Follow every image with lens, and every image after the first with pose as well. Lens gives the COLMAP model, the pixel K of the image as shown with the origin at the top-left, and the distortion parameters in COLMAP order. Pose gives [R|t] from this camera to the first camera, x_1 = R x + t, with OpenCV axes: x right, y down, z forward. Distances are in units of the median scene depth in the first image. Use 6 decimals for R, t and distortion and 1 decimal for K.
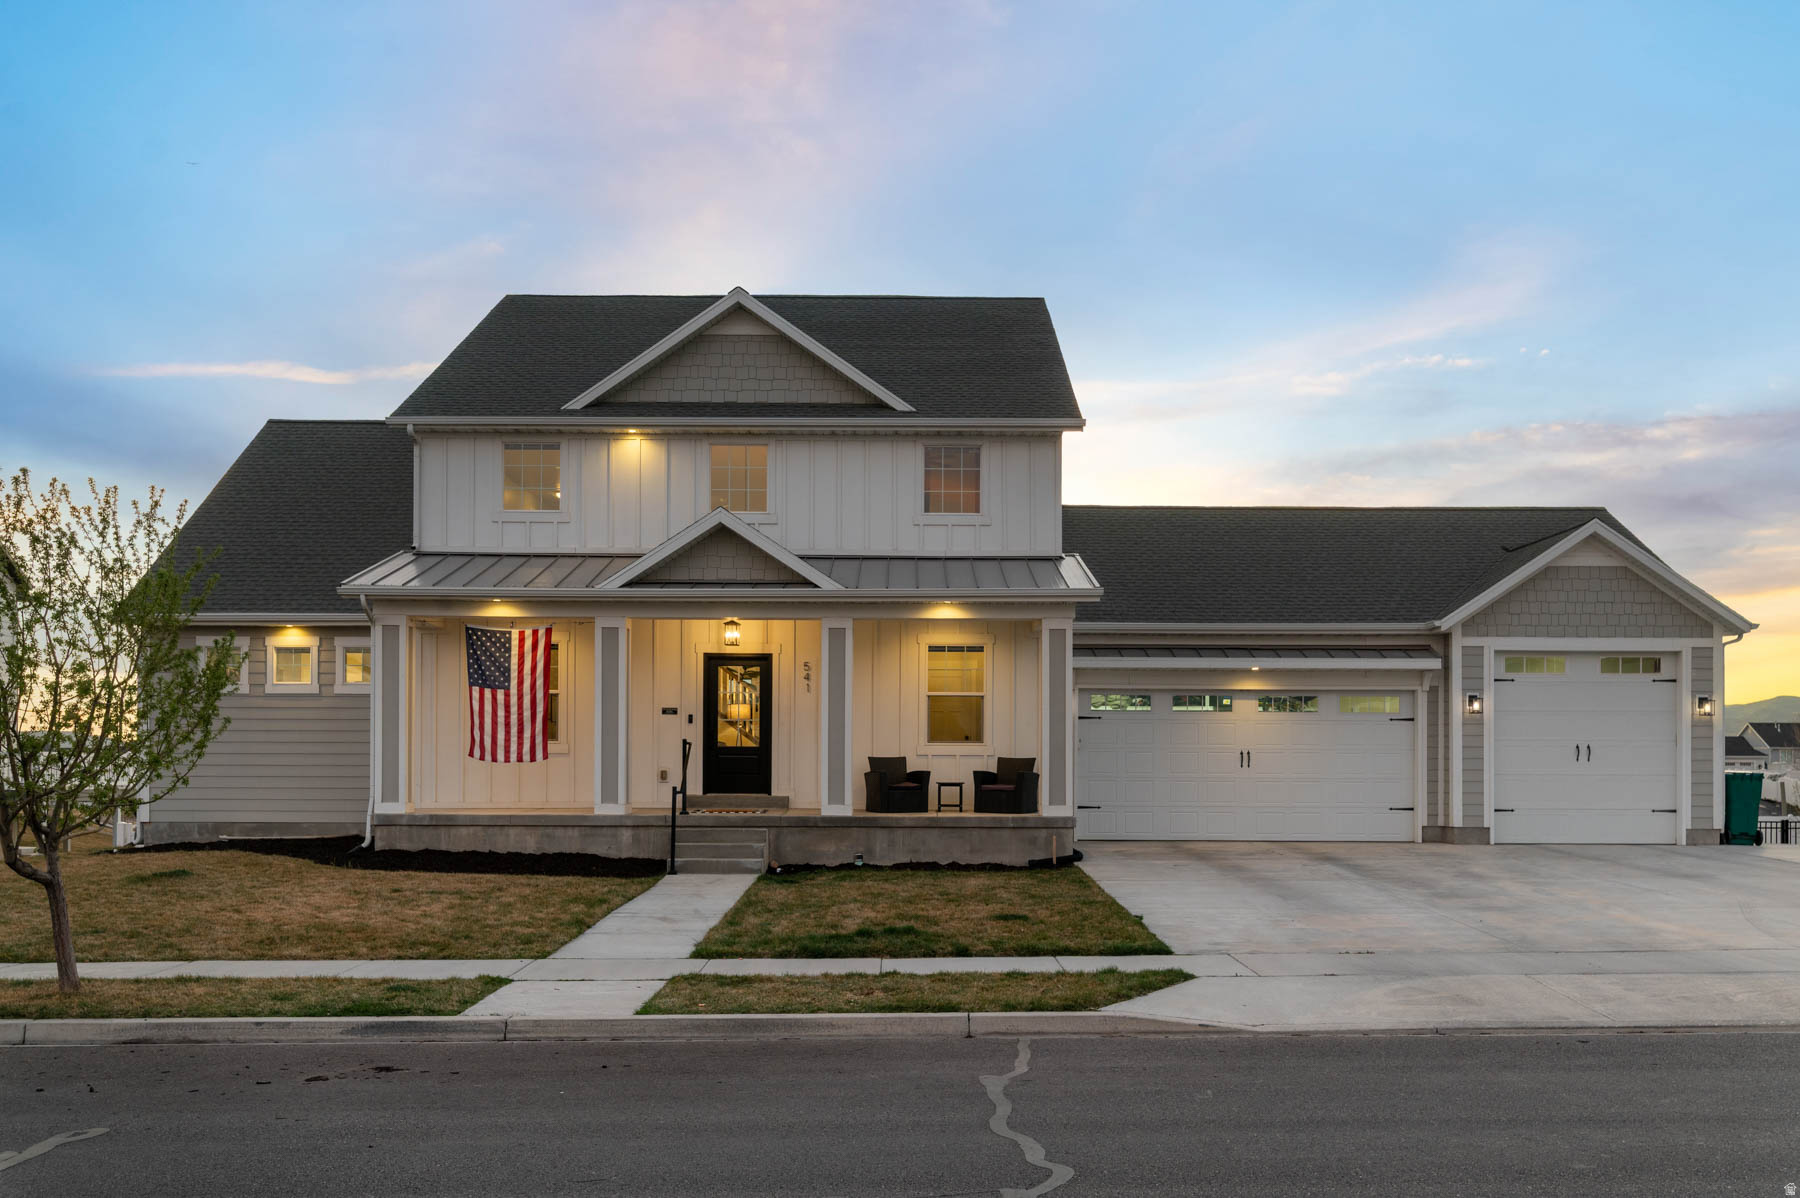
lens RADIAL K [[1517.9, 0, 902.1], [0, 1517.9, 761.7], [0, 0, 1]] dist [0.005076, 0.000082]
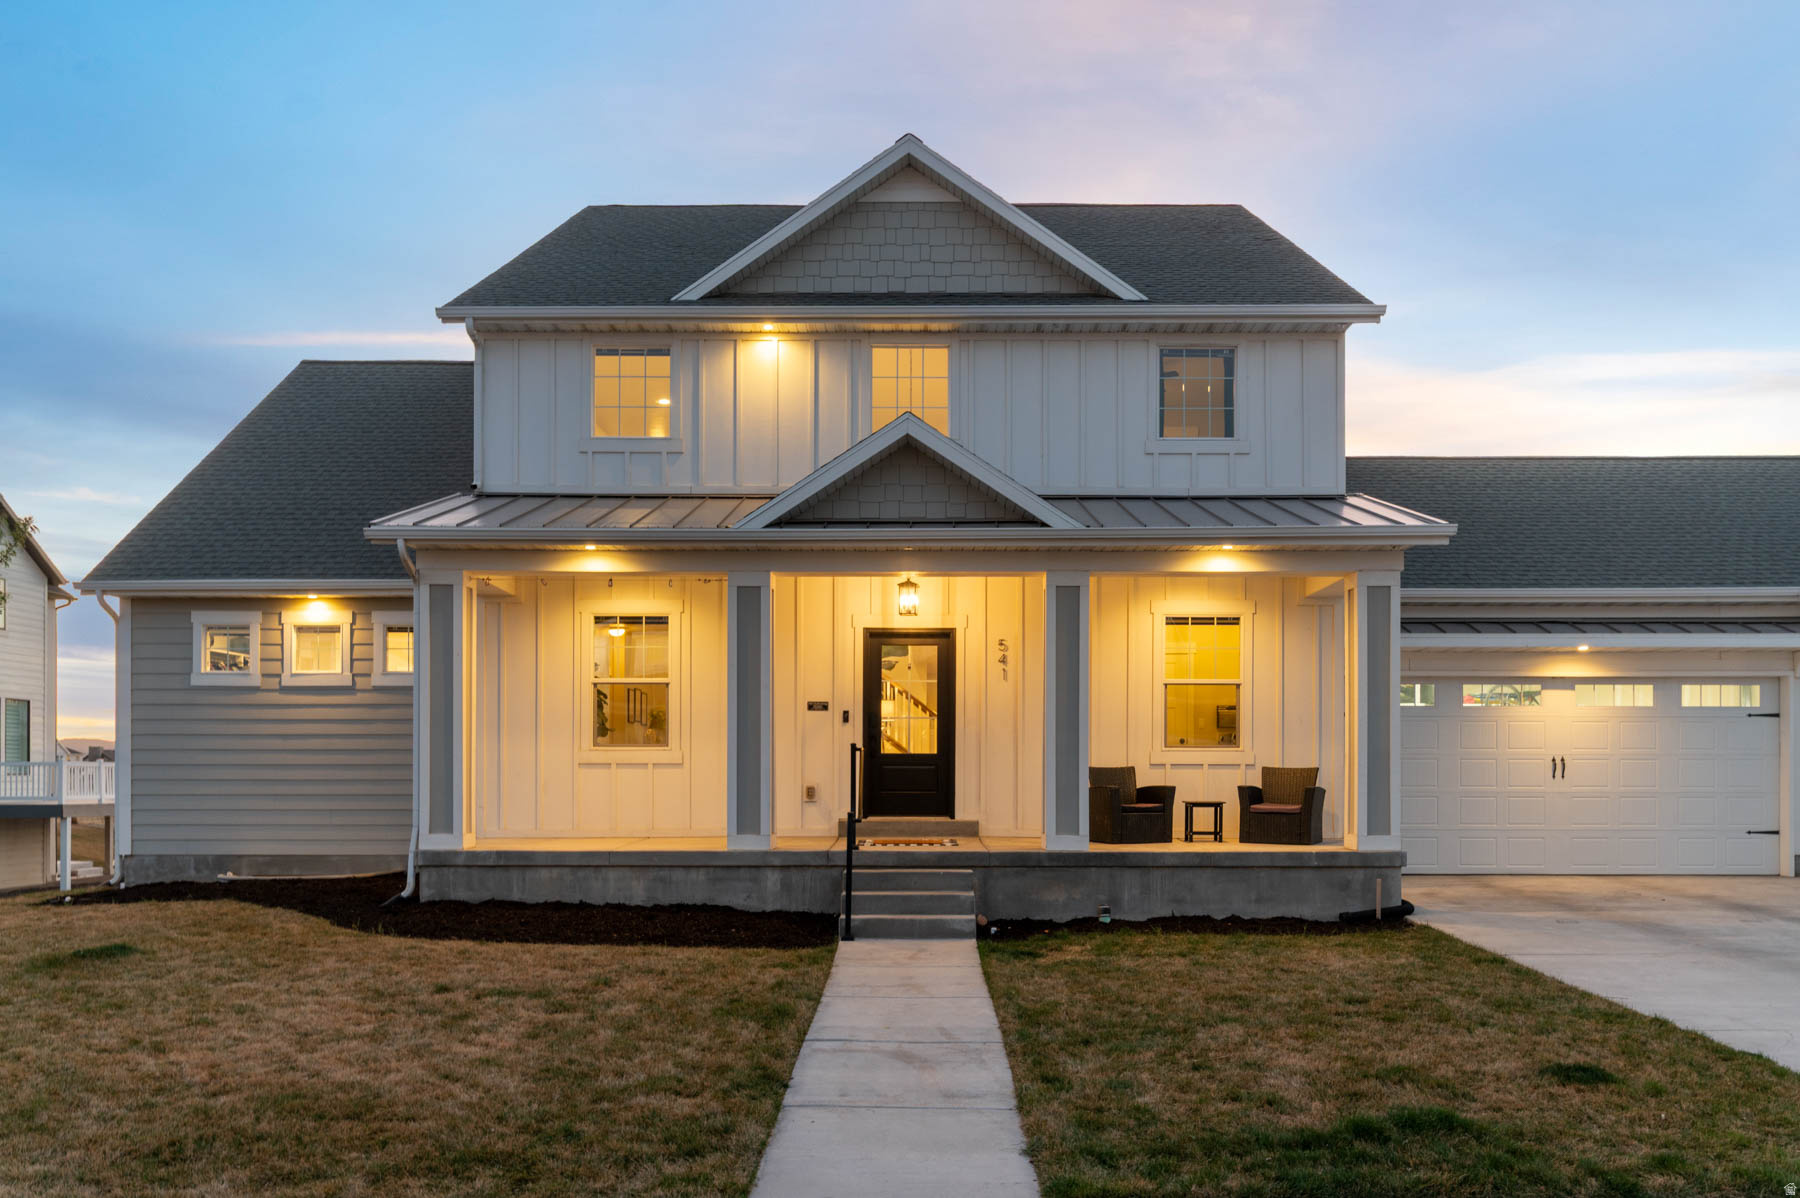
lens RADIAL K [[1383.8, 0, 908.2], [0, 1383.8, 766.7], [0, 0, 1]] dist [0.002748, -0.000038]
pose [[0.999902, -0.003080, -0.013686, -0.100363], [0.003093, 0.999995, 0.000935, -0.004230], [0.013683, -0.000977, 0.999906, 0.325657]]
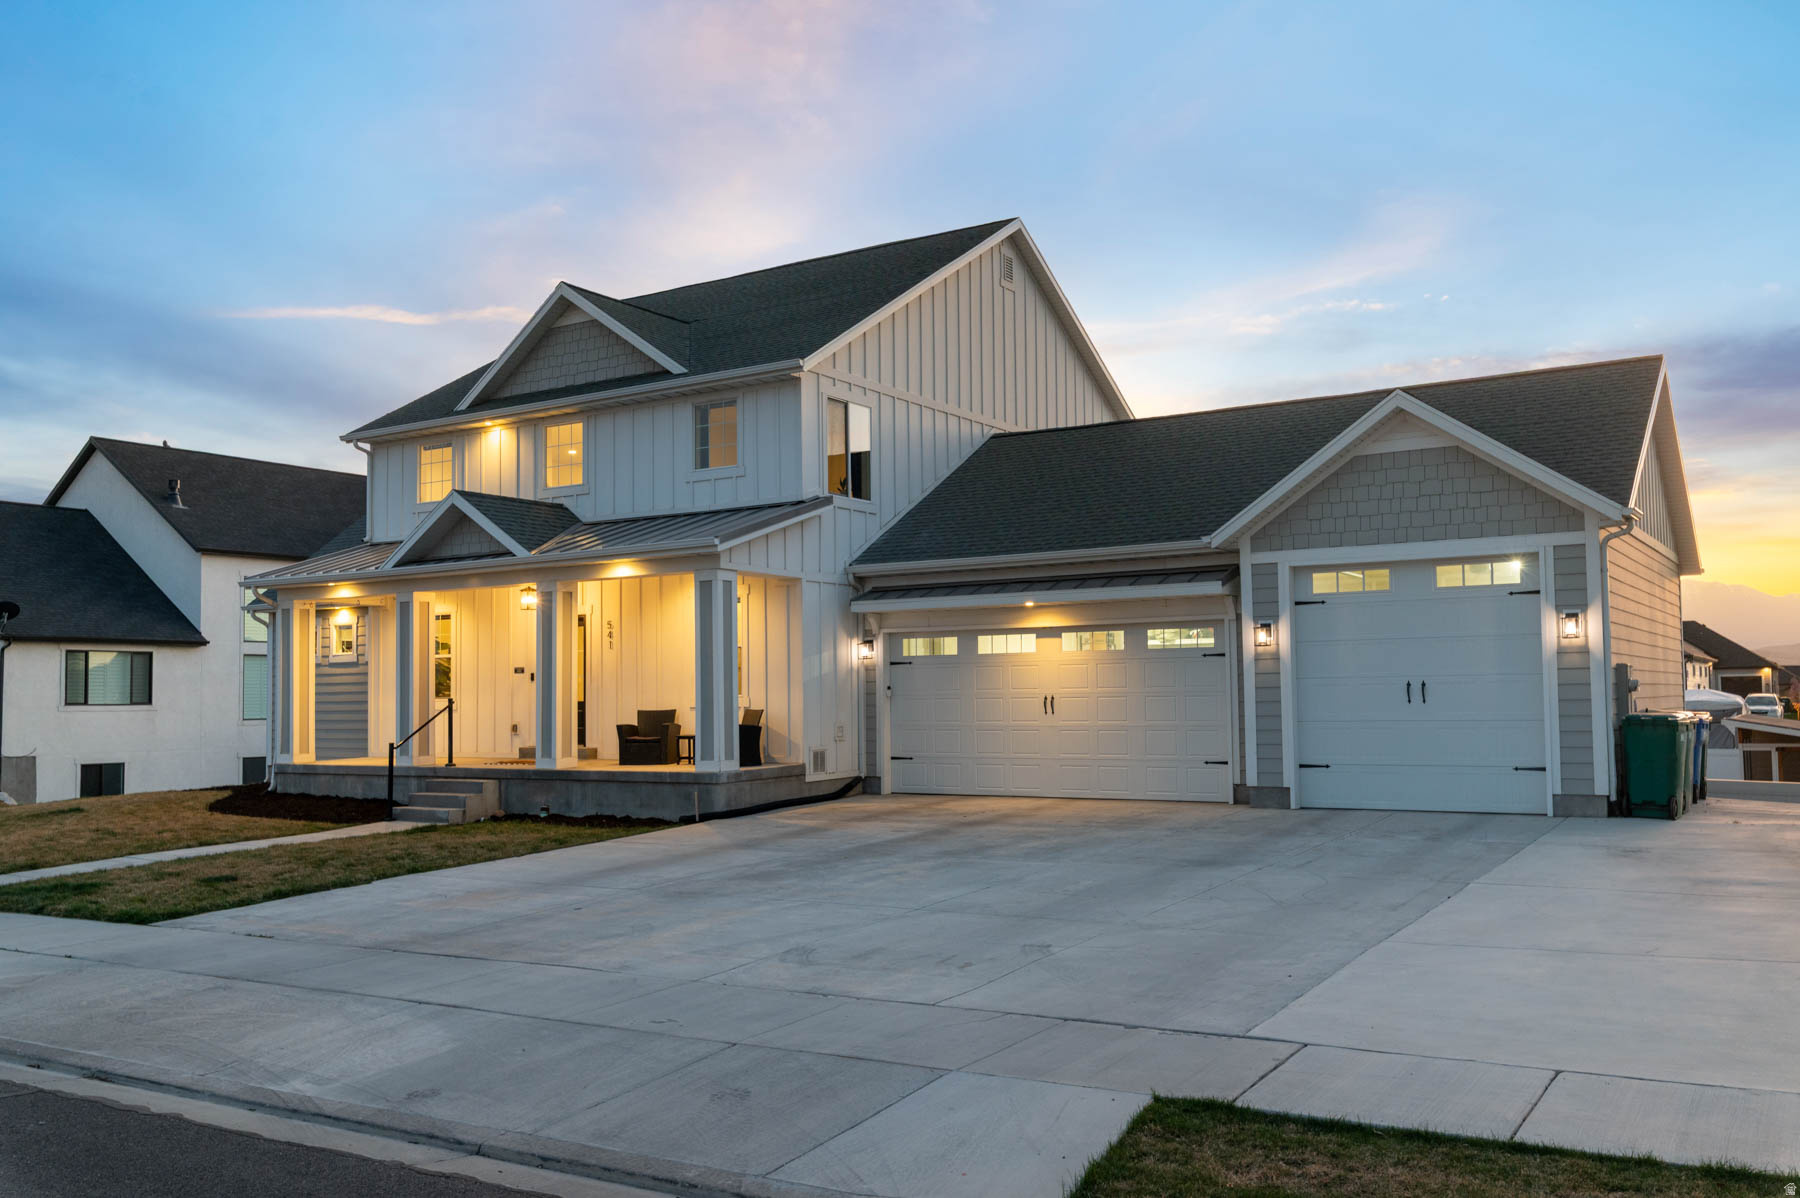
lens RADIAL K [[1534.2, 0, 900.0], [0, 1534.2, 599.0], [0, 0, 1]] dist [-0.017876, -0.003223]
pose [[0.833770, -0.050652, -0.549783, 0.698463], [0.020554, 0.997940, -0.060771, -0.011759], [0.551729, 0.039368, 0.833094, 0.222325]]
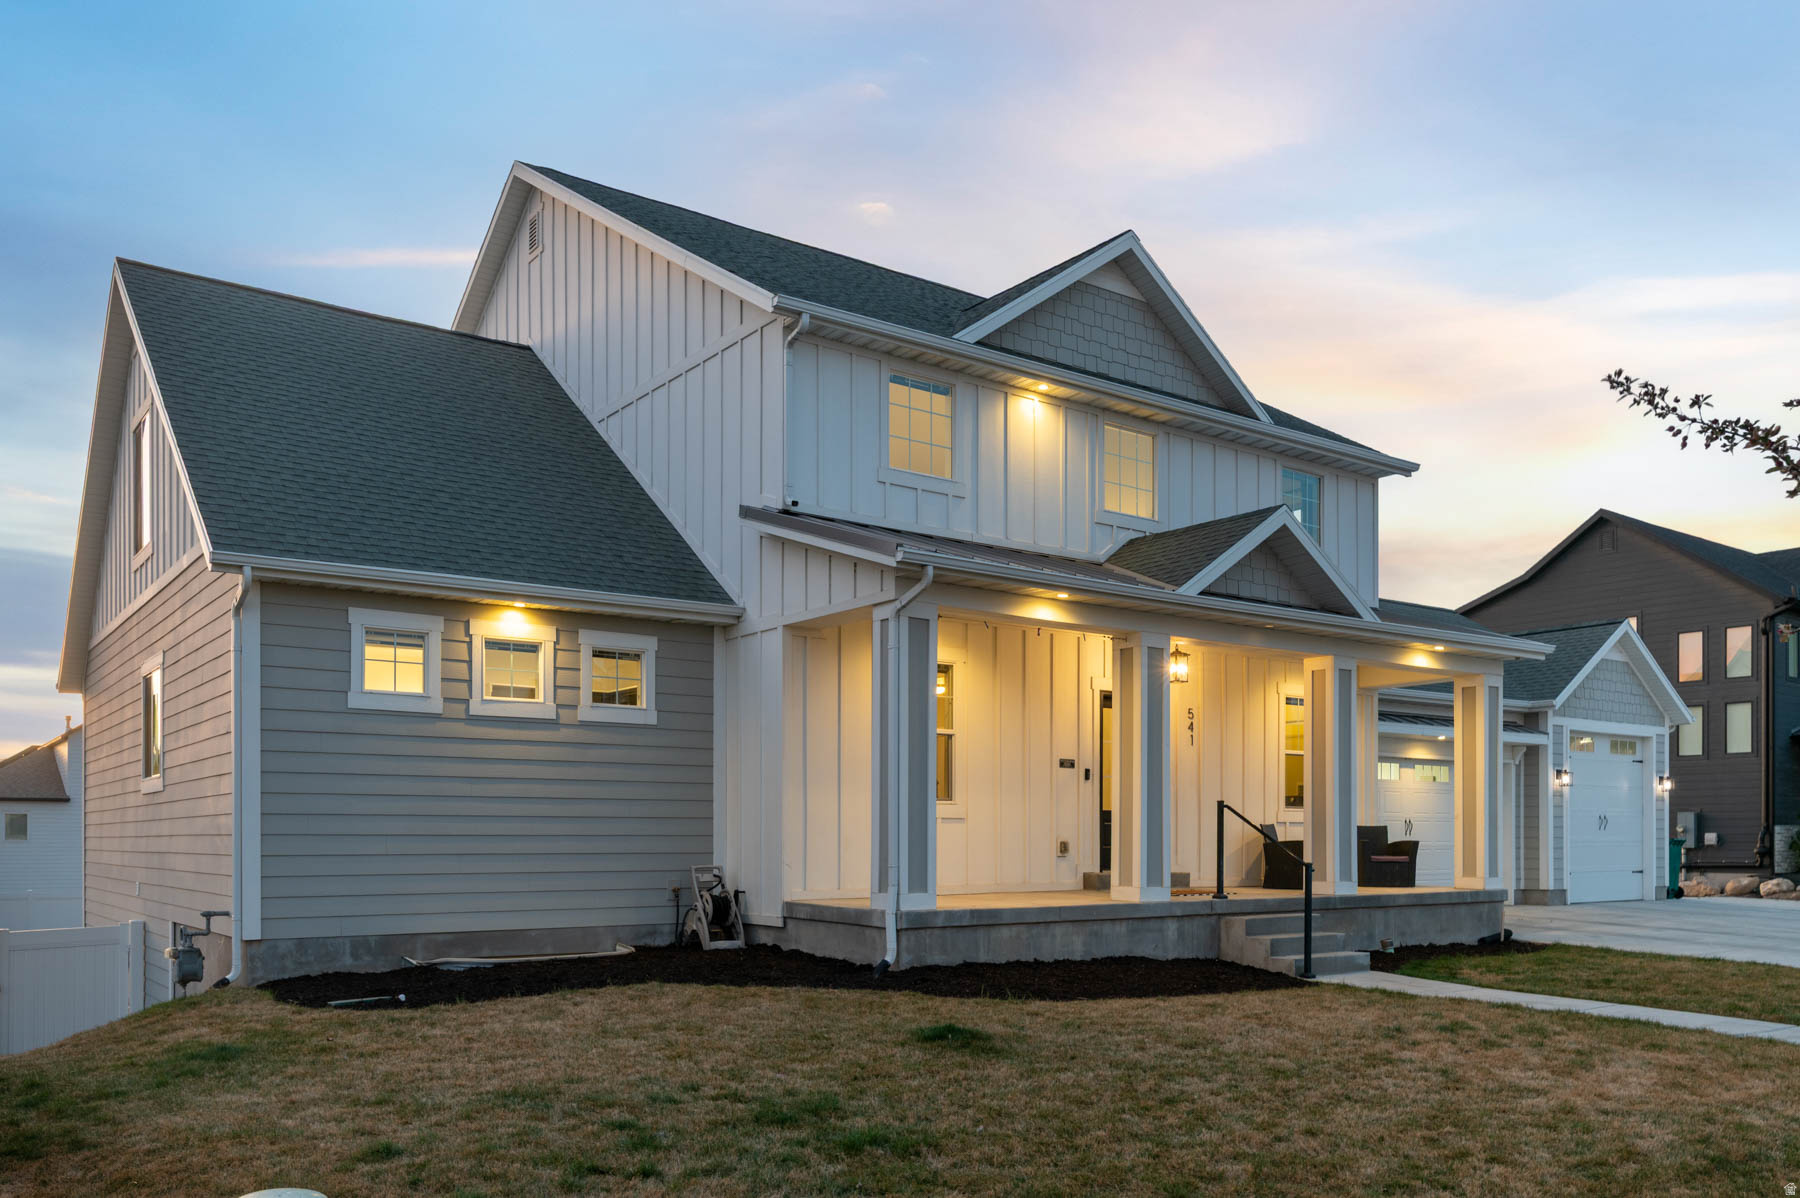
lens RADIAL K [[1407.9, 0, 921.7], [0, 1407.9, 828.1], [0, 0, 1]] dist [0.004627, 0.001053]
pose [[0.808221, 0.001303, 0.588877, -0.632400], [-0.000931, 0.999999, -0.000935, -0.000149], [-0.588878, 0.000208, 0.808222, 0.473914]]
